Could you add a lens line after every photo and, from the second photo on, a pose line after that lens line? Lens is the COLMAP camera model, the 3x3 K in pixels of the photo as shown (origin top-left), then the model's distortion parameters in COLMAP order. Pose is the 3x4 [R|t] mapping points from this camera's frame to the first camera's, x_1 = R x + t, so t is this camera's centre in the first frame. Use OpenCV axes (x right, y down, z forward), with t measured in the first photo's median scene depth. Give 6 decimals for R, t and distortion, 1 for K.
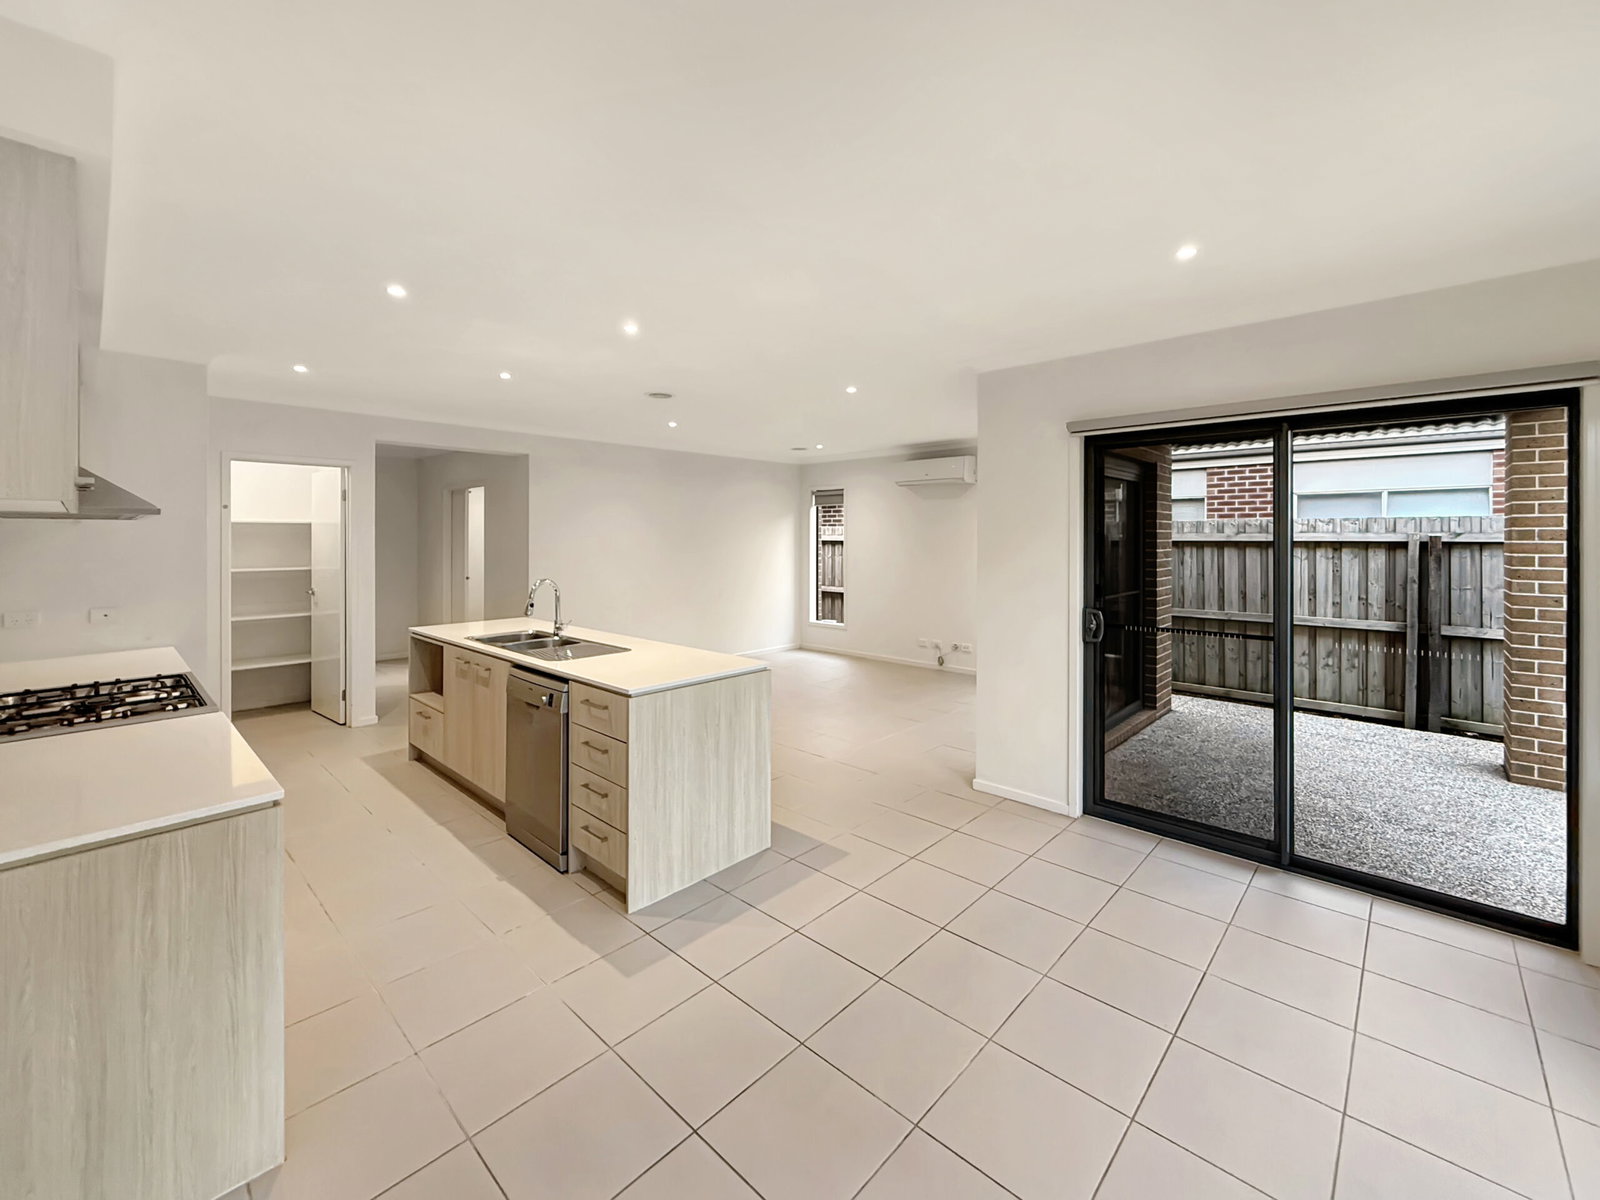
lens RADIAL K [[637.8, 0, 804.1], [0, 637.8, 540.0], [0, 0, 1]] dist [-0.000214, -0.000063]
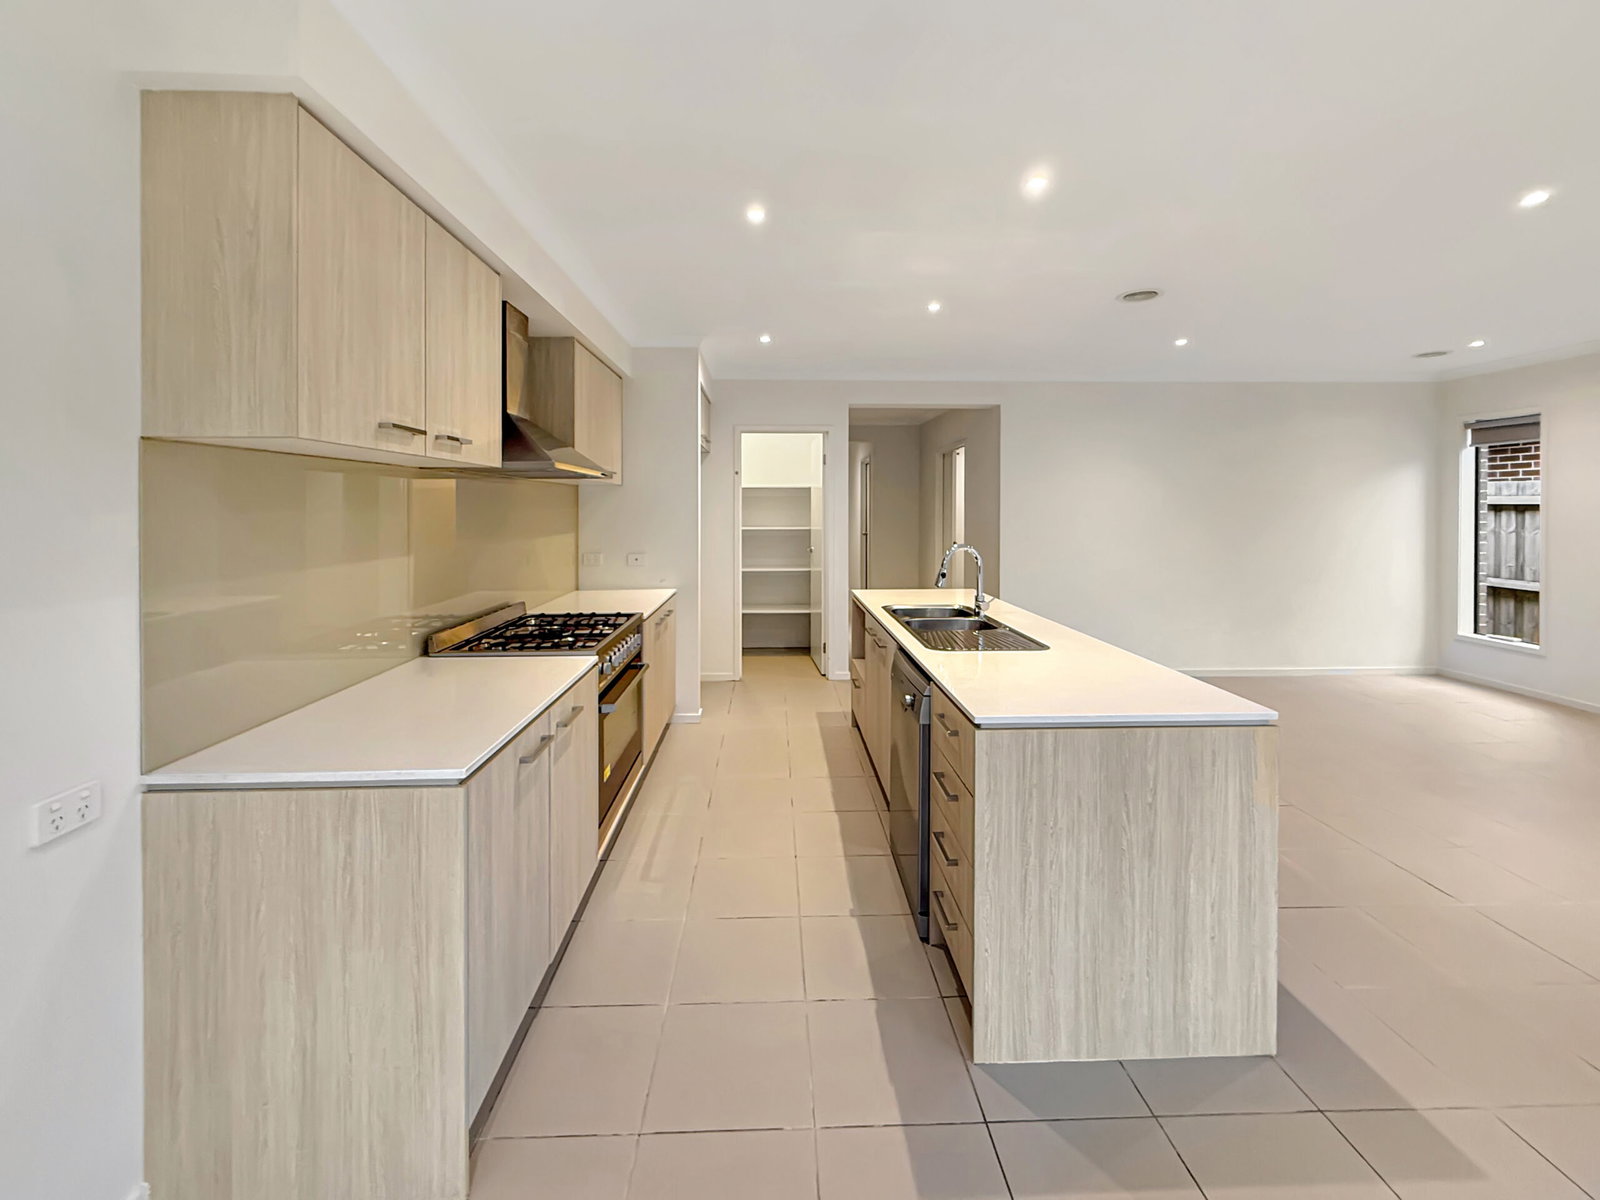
lens RADIAL K [[669.0, 0, 799.8], [0, 669.0, 513.8], [0, 0, 1]] dist [-0.000153, -0.000513]
pose [[0.705810, 0.003705, -0.708391, 0.037463], [0.001190, 0.999979, 0.006416, 0.013521], [0.708400, -0.005371, 0.705791, 0.197376]]
